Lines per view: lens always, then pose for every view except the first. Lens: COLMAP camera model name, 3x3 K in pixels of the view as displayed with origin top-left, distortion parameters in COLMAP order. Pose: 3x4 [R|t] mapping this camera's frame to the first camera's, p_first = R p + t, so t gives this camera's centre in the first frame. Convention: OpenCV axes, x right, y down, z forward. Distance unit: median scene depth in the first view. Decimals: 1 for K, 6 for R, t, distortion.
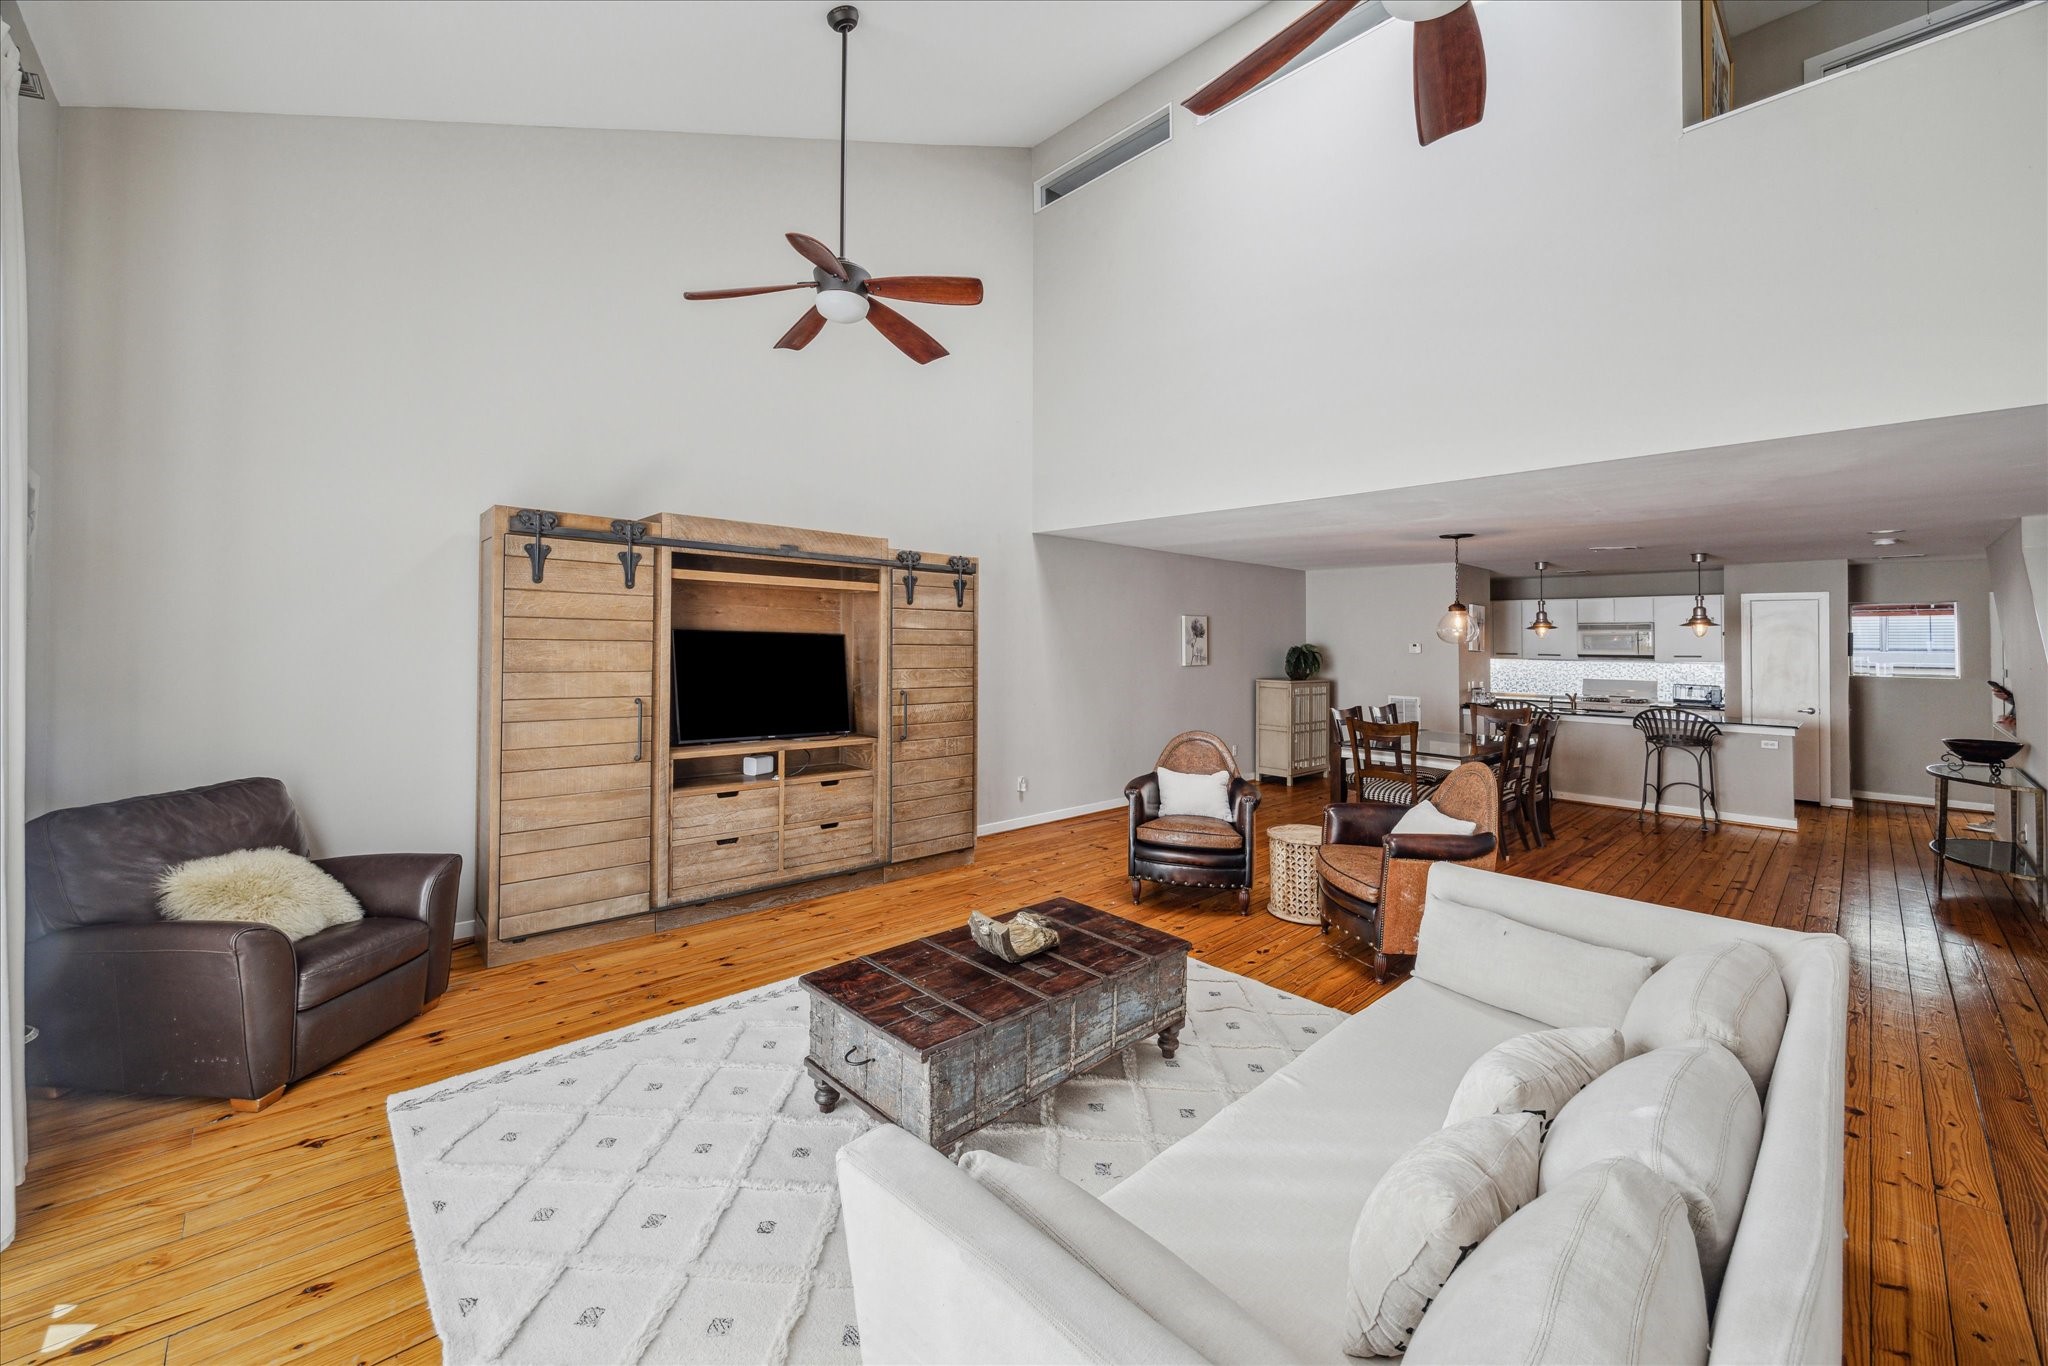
lens RADIAL K [[780.5, 0, 1066.7], [0, 780.5, 631.6], [0, 0, 1]] dist [-0.002687, 0.000303]
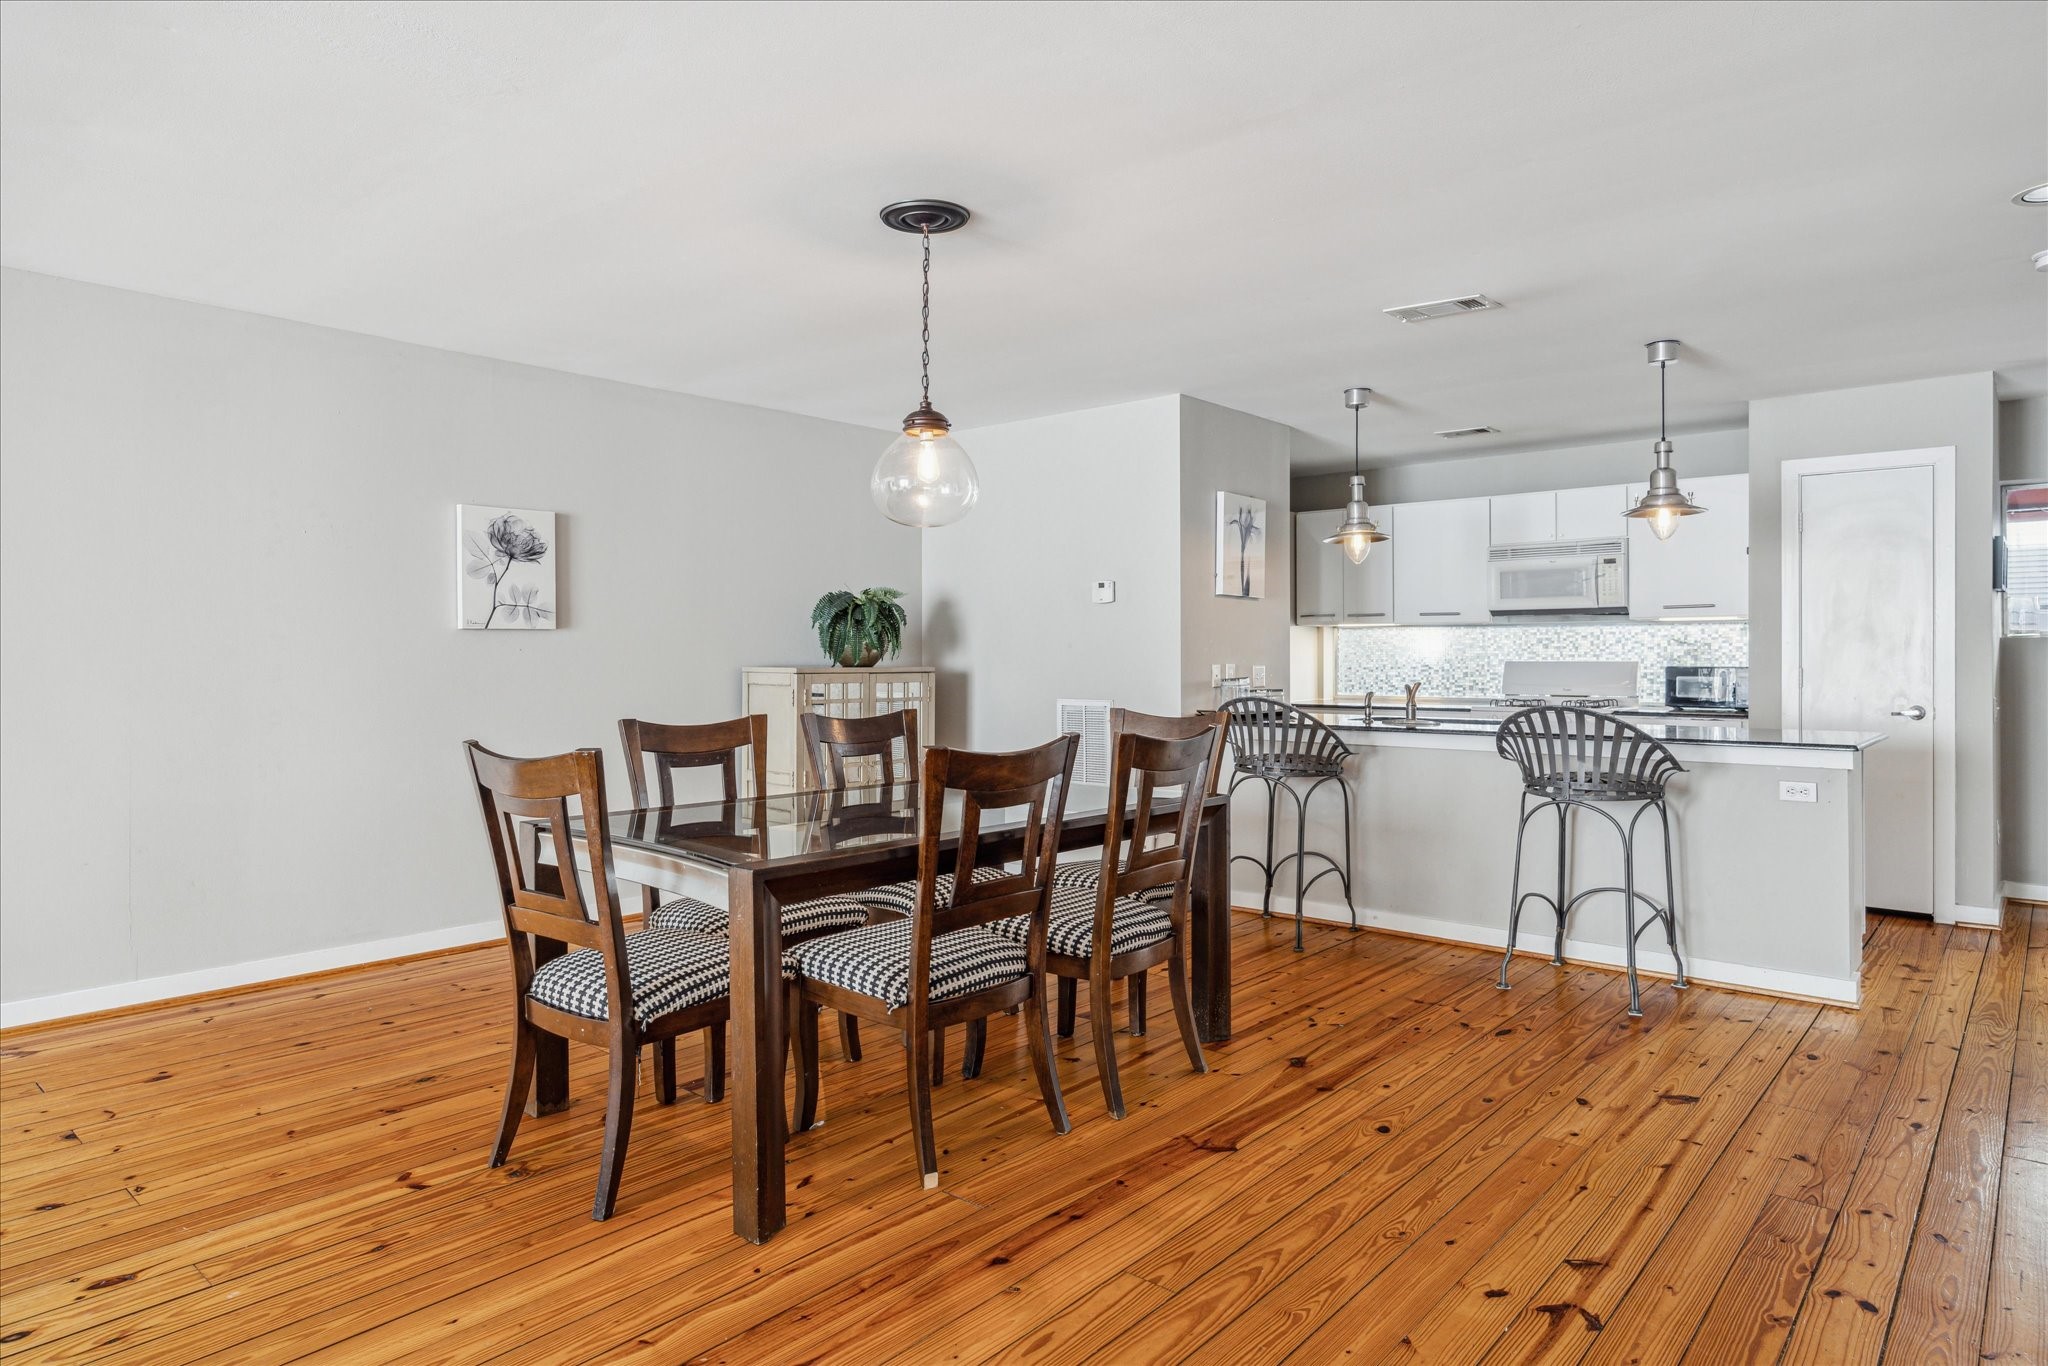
lens RADIAL K [[1187.7, 0, 1037.9], [0, 1187.7, 667.6], [0, 0, 1]] dist [0.009490, -0.000767]
pose [[0.995572, -0.016369, 0.092563, 0.398600], [0.013707, 0.999476, 0.029326, 0.050552], [-0.092995, -0.027927, 0.995275, 0.372428]]
